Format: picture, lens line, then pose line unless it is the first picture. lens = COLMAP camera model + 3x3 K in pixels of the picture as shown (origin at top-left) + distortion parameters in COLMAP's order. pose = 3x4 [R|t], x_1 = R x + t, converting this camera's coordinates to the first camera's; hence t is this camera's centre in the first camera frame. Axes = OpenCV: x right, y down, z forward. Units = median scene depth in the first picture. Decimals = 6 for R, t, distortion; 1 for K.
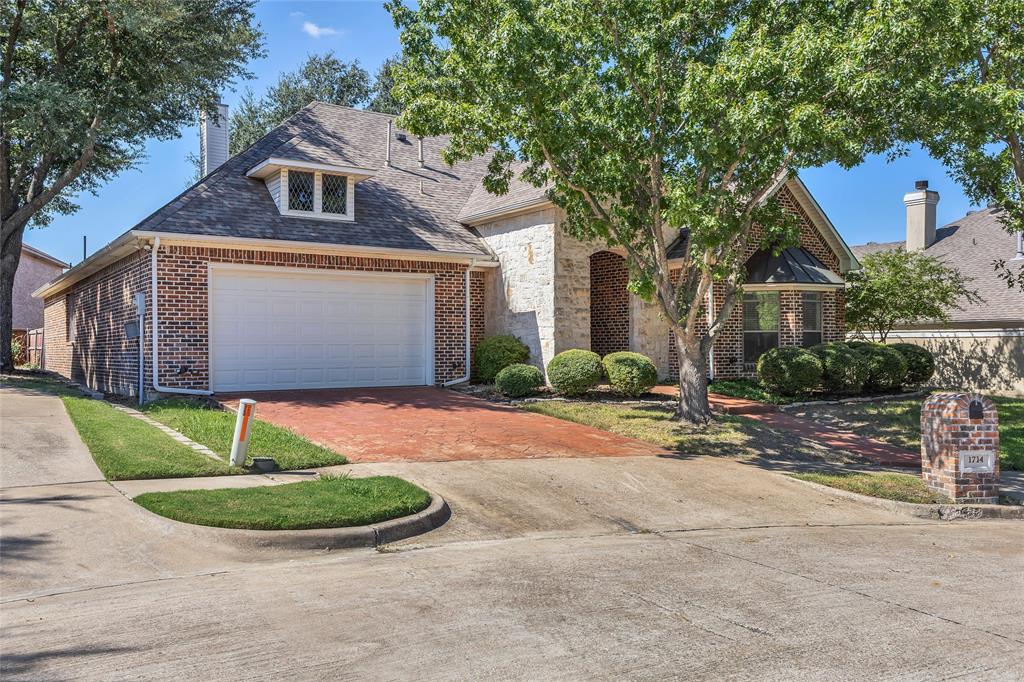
lens RADIAL K [[514.0, 0, 512.0], [0, 514.0, 305.4], [0, 0, 1]] dist [0.002600, 0.000389]
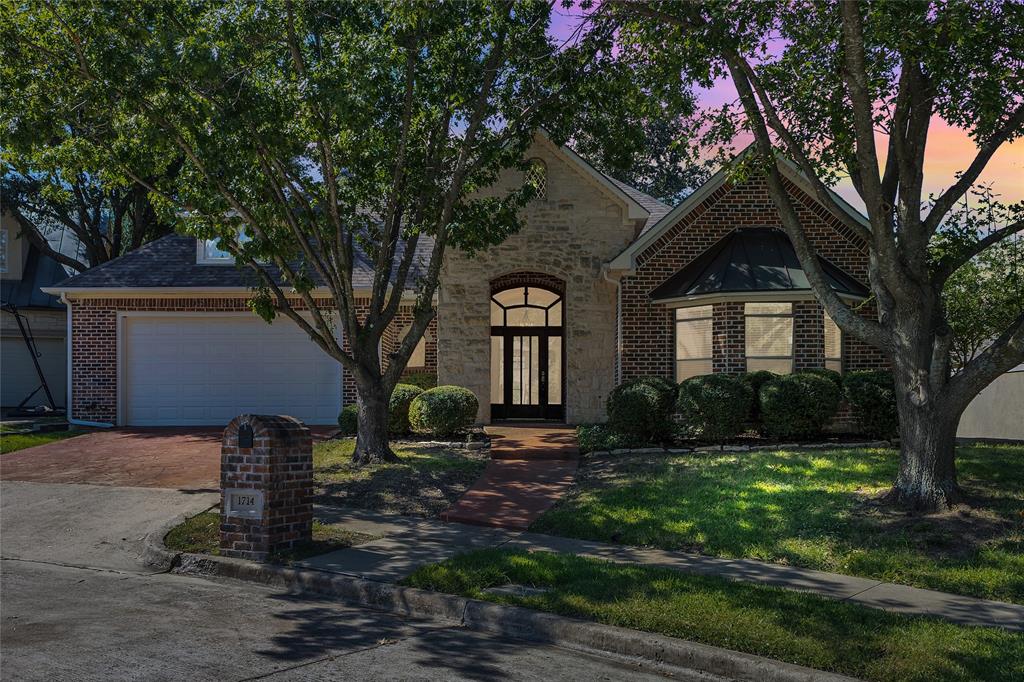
lens RADIAL K [[567.5, 0, 512.0], [0, 567.5, 341.0], [0, 0, 1]] dist [0.008184, 0.001079]
pose [[0.927563, -0.040310, -0.371485, 0.695841], [0.034325, 0.999153, -0.022712, 0.041095], [0.372086, 0.008315, 0.928161, 0.156739]]
